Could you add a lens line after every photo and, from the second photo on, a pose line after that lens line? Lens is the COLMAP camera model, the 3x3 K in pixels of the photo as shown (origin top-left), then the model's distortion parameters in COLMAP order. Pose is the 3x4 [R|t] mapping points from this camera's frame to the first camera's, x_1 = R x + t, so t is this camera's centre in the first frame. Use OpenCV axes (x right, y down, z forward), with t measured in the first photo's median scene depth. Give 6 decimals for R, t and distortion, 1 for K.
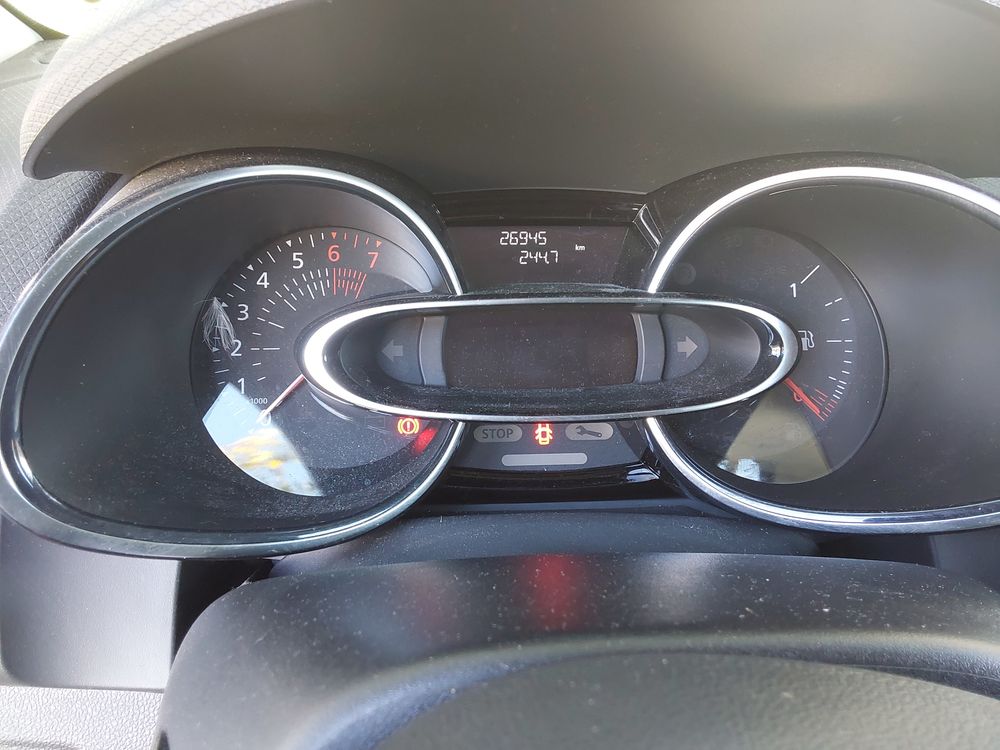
lens RADIAL K [[832.6, 0, 500.0], [0, 832.6, 375.0], [0, 0, 1]] dist [0.062567, -0.003787]
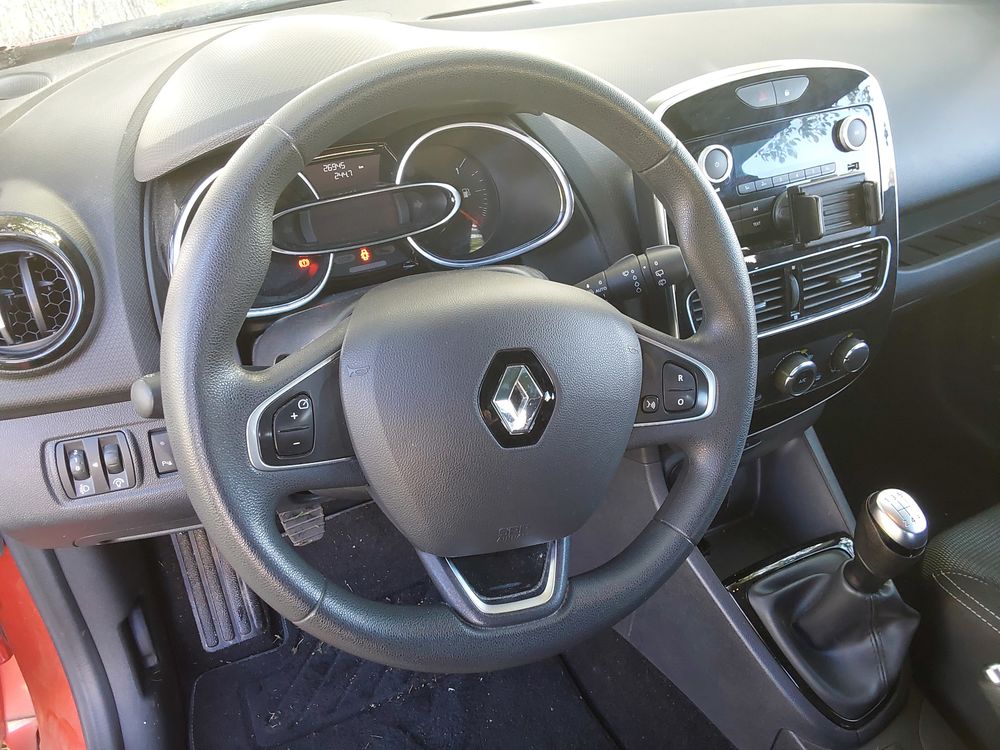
lens RADIAL K [[832.6, 0, 500.0], [0, 832.6, 375.0], [0, 0, 1]] dist [0.062567, -0.003787]
pose [[0.948129, -0.228031, 0.221479, -0.177833], [0.192213, 0.966177, 0.171917, 0.067420], [-0.253190, -0.120429, 0.959891, -1.313578]]
